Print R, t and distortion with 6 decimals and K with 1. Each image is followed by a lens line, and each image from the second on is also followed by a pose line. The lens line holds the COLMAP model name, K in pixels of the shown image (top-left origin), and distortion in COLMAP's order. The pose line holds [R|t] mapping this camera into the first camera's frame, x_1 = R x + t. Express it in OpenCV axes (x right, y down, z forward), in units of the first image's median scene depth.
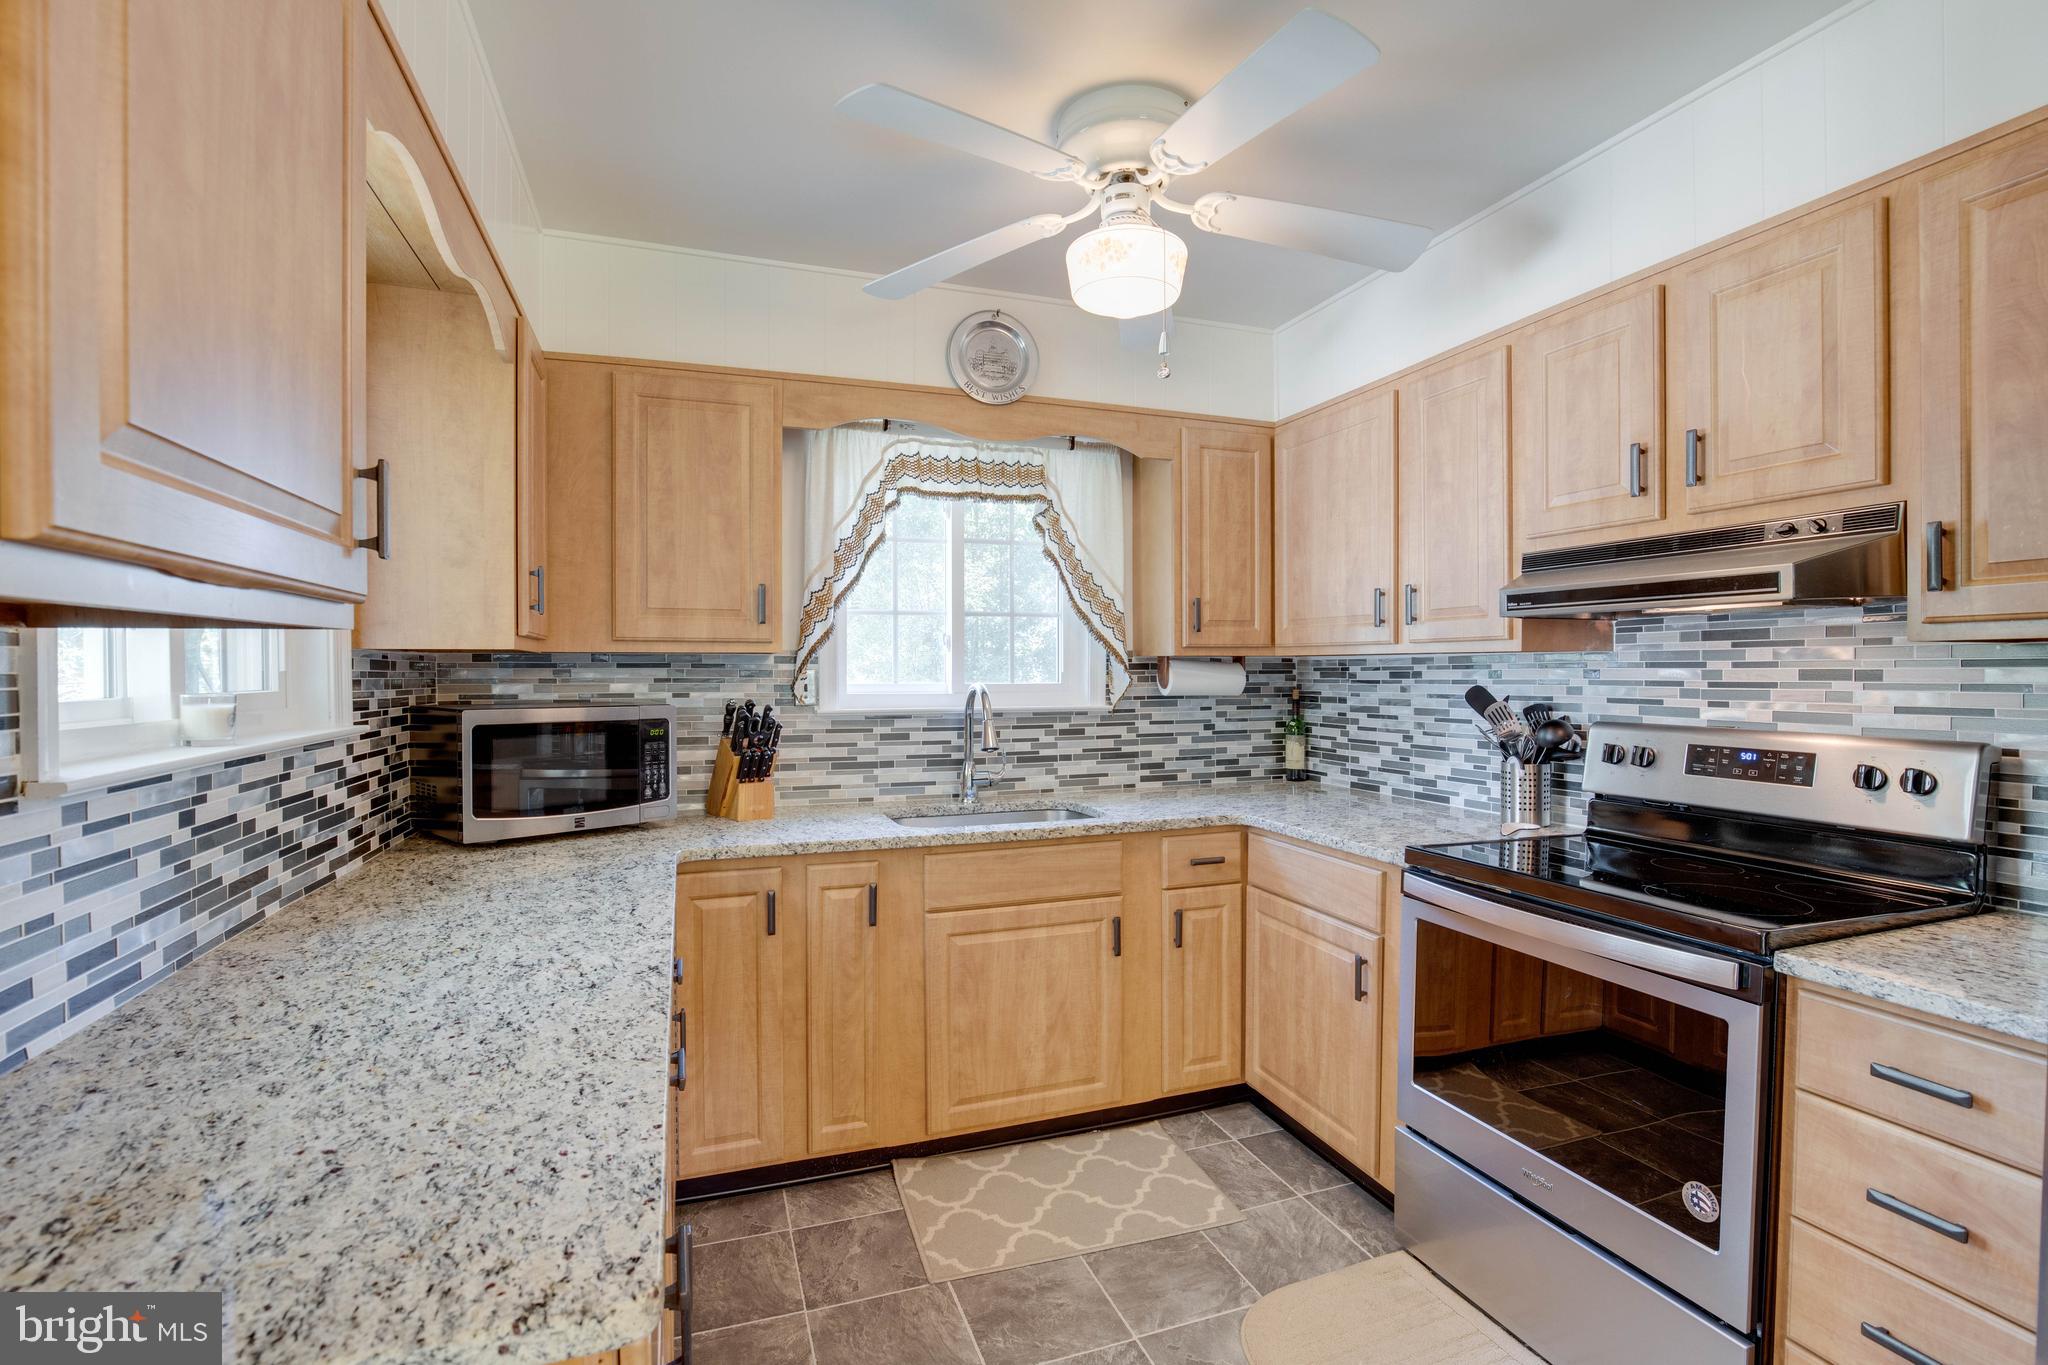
lens RADIAL K [[950.6, 0, 1042.6], [0, 950.6, 685.9], [0, 0, 1]] dist [-0.037535, 0.006685]
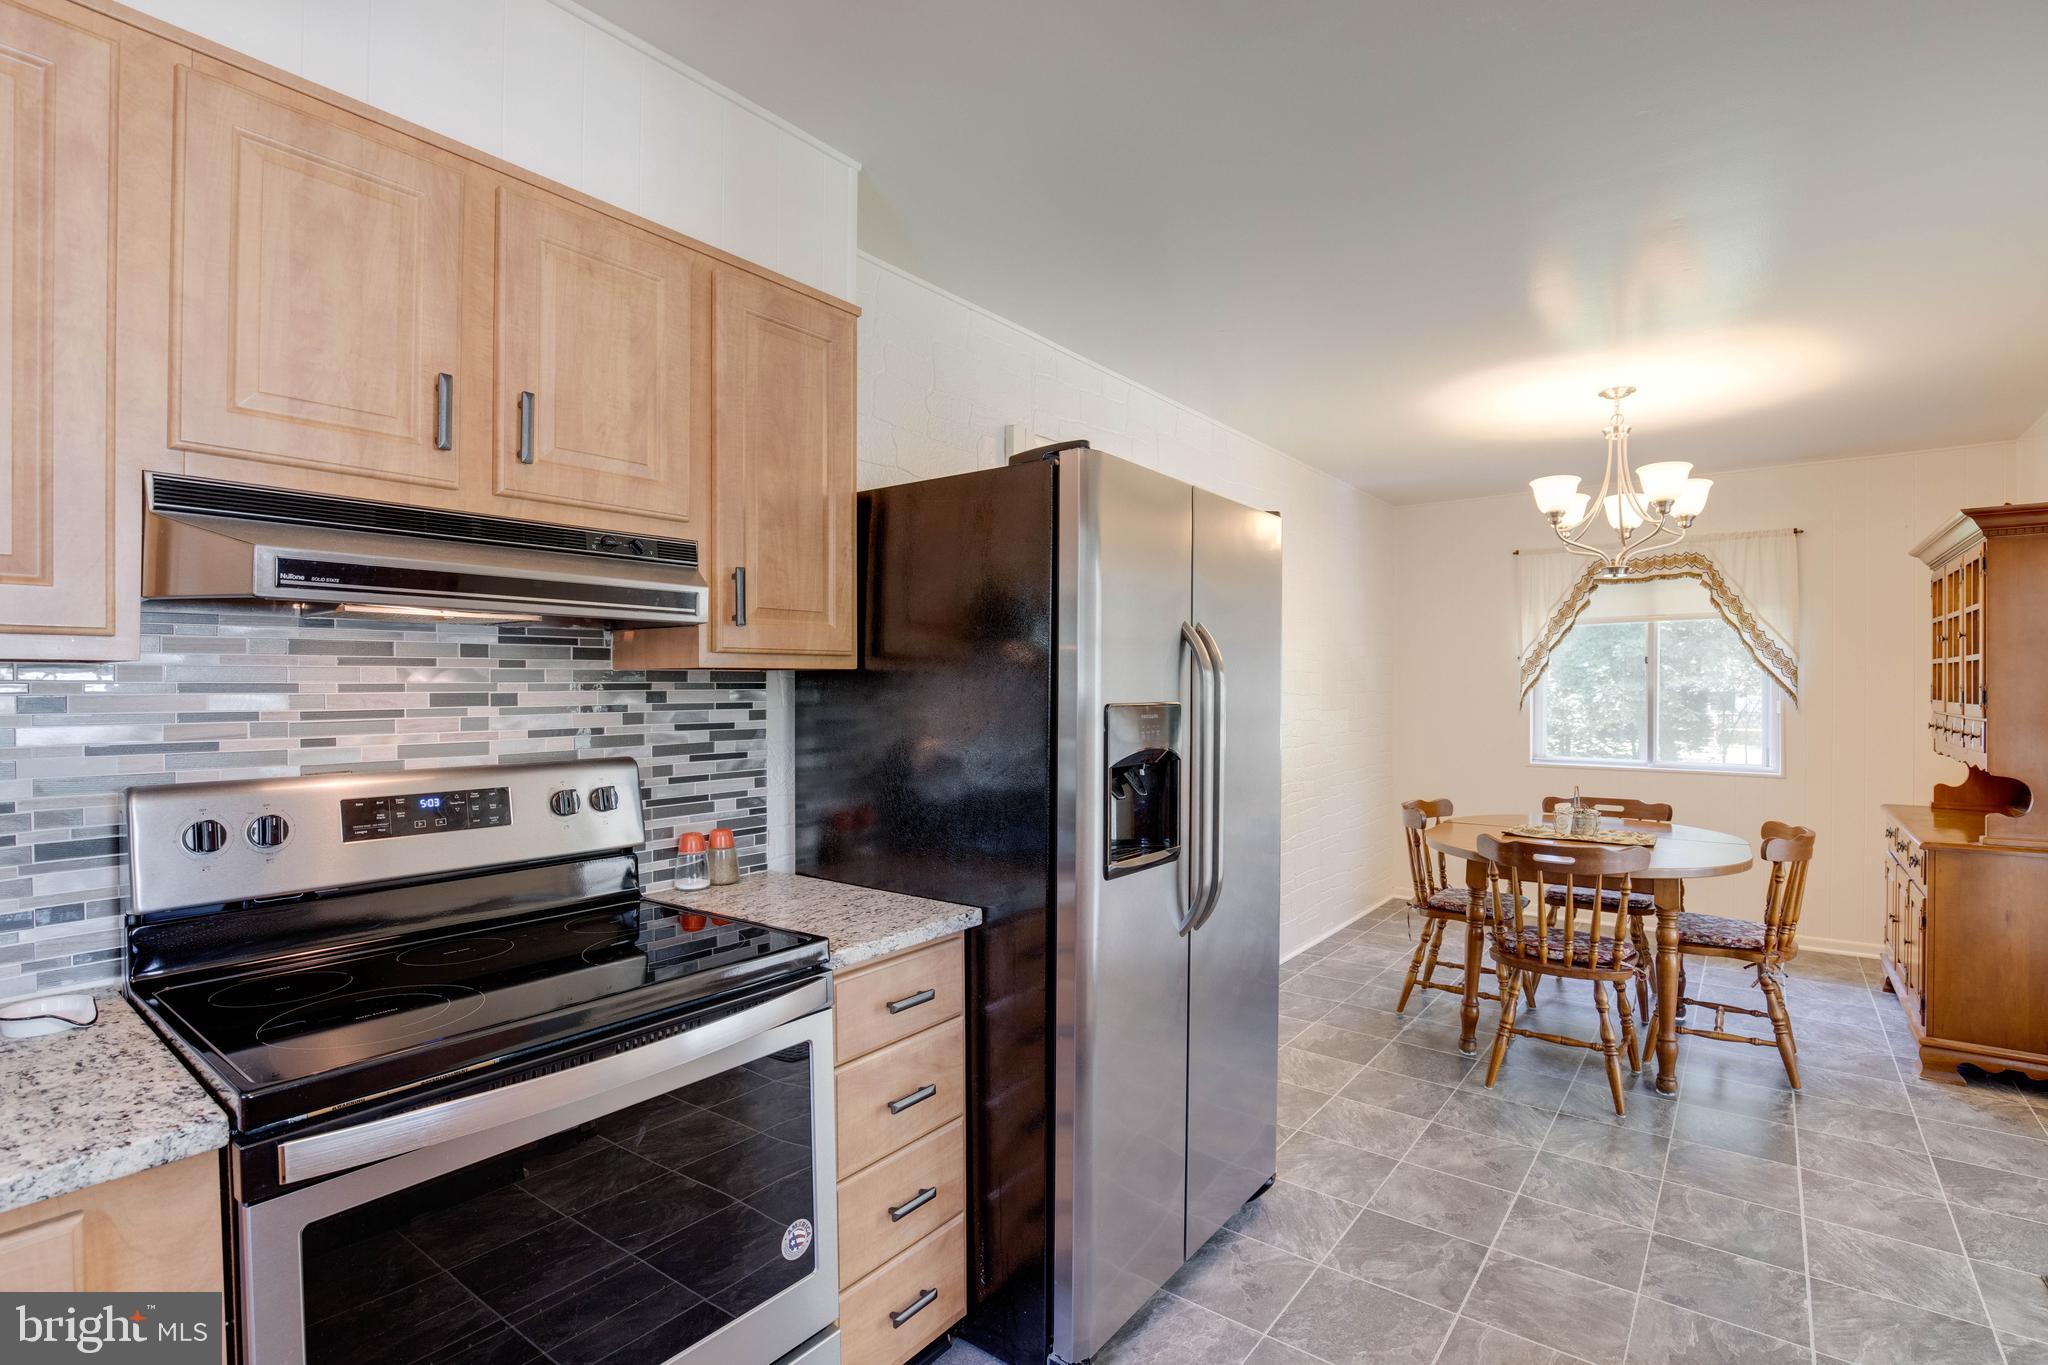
lens RADIAL K [[950.6, 0, 1015.8], [0, 950.6, 698.1], [0, 0, 1]] dist [-0.037535, 0.006685]
pose [[-0.523598, -0.007411, 0.851933, -0.152969], [0.019207, 0.999605, 0.020500, -0.016950], [-0.851749, 0.027097, -0.523249, 0.804664]]
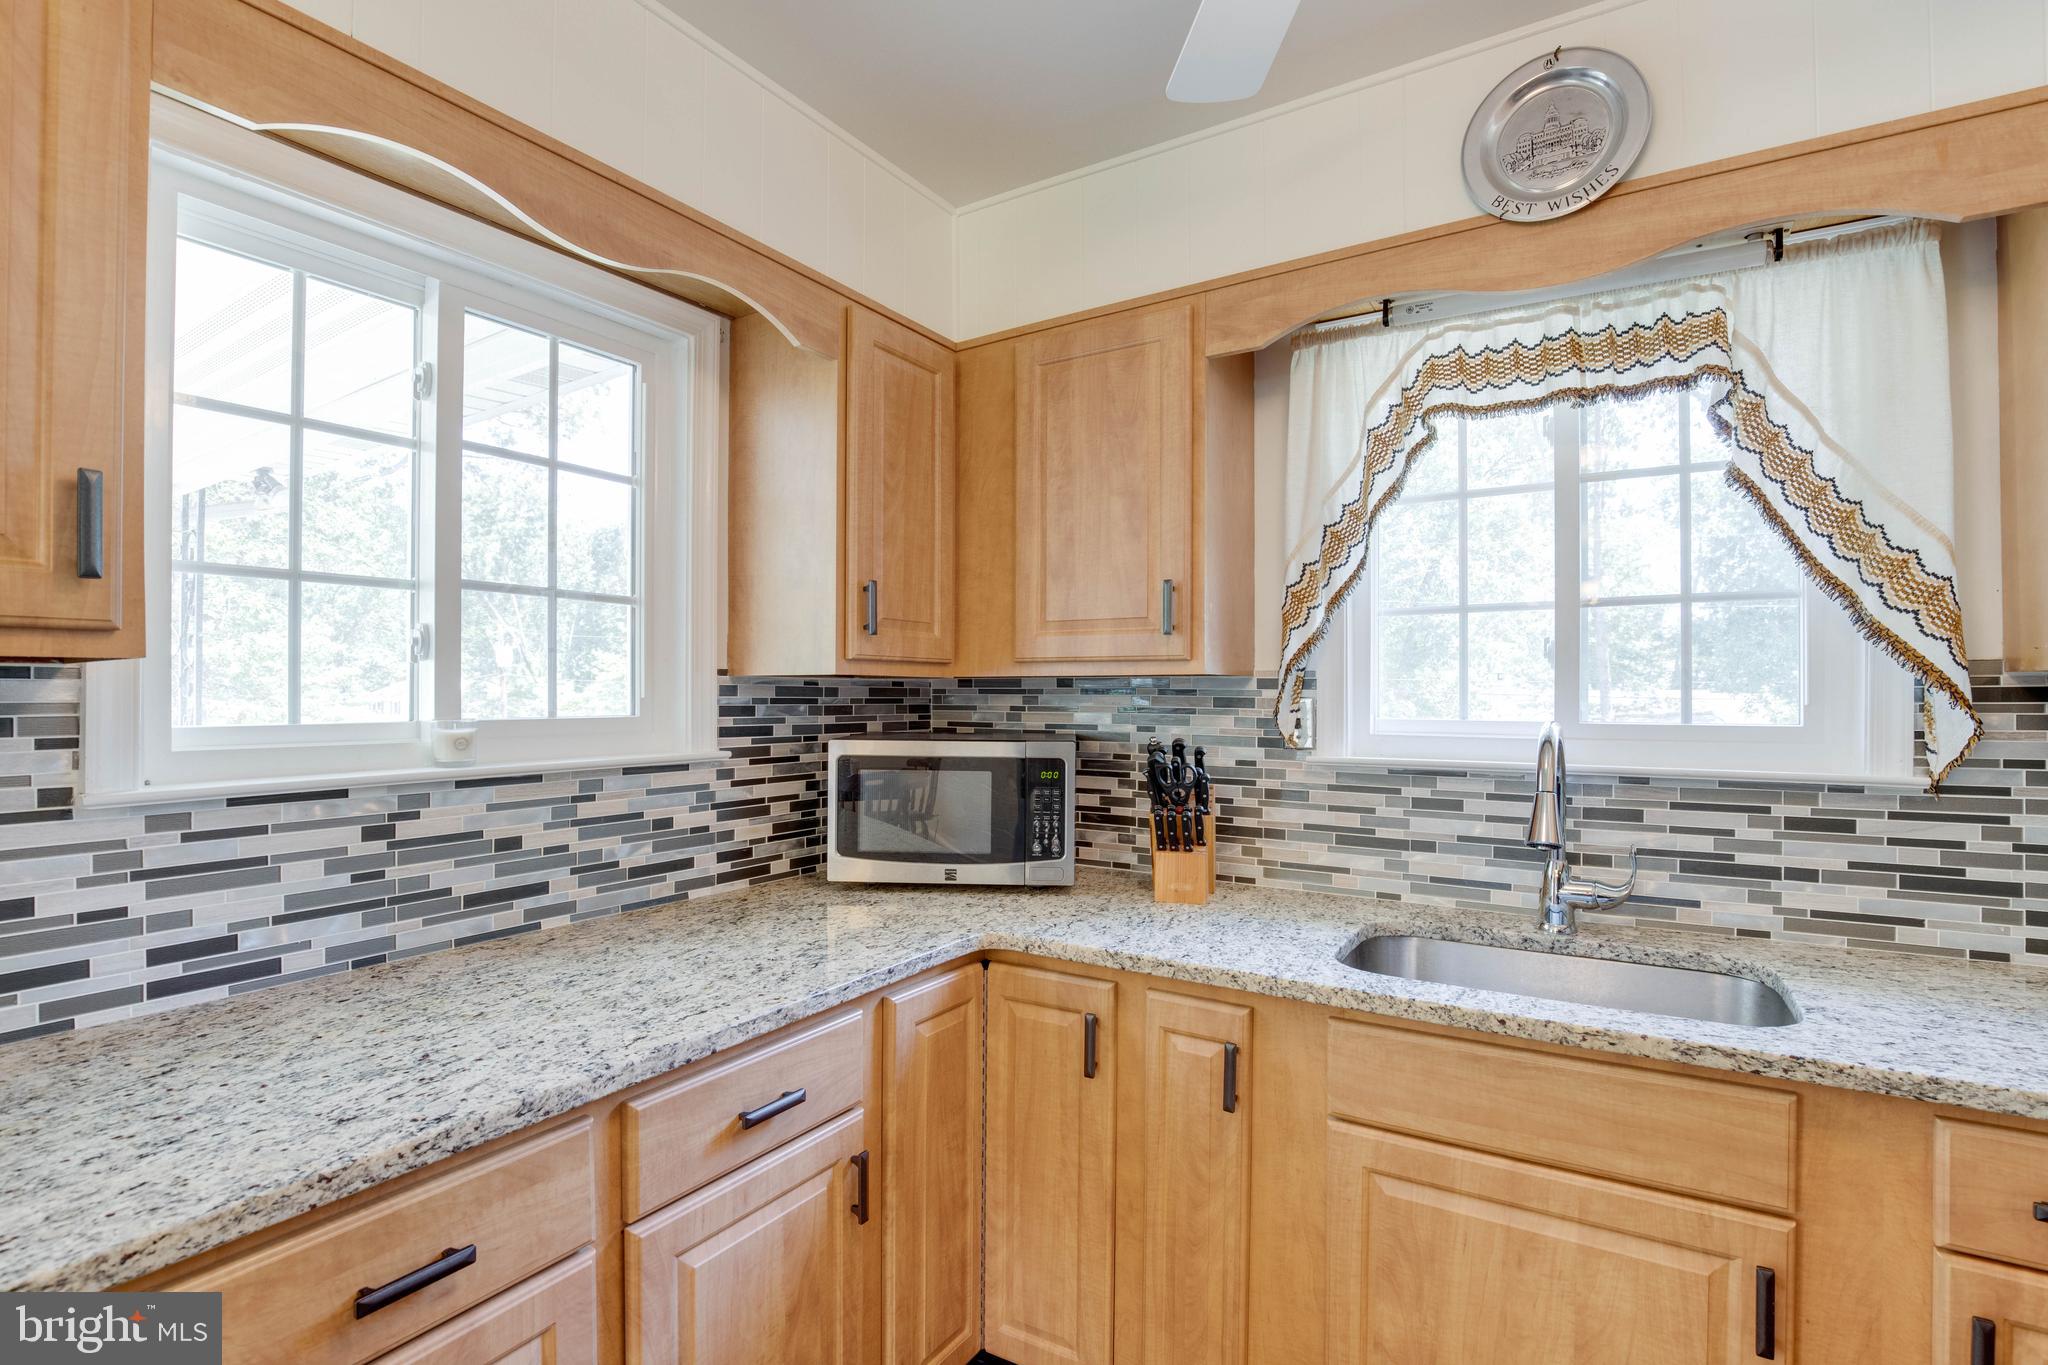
lens RADIAL K [[950.6, 0, 1015.8], [0, 950.6, 691.6], [0, 0, 1]] dist [-0.037535, 0.006685]
pose [[0.599868, 0.000559, -0.800098, 0.229795], [-0.015455, 0.999821, -0.010889, -0.013302], [0.799949, 0.018898, 0.599770, 0.506663]]
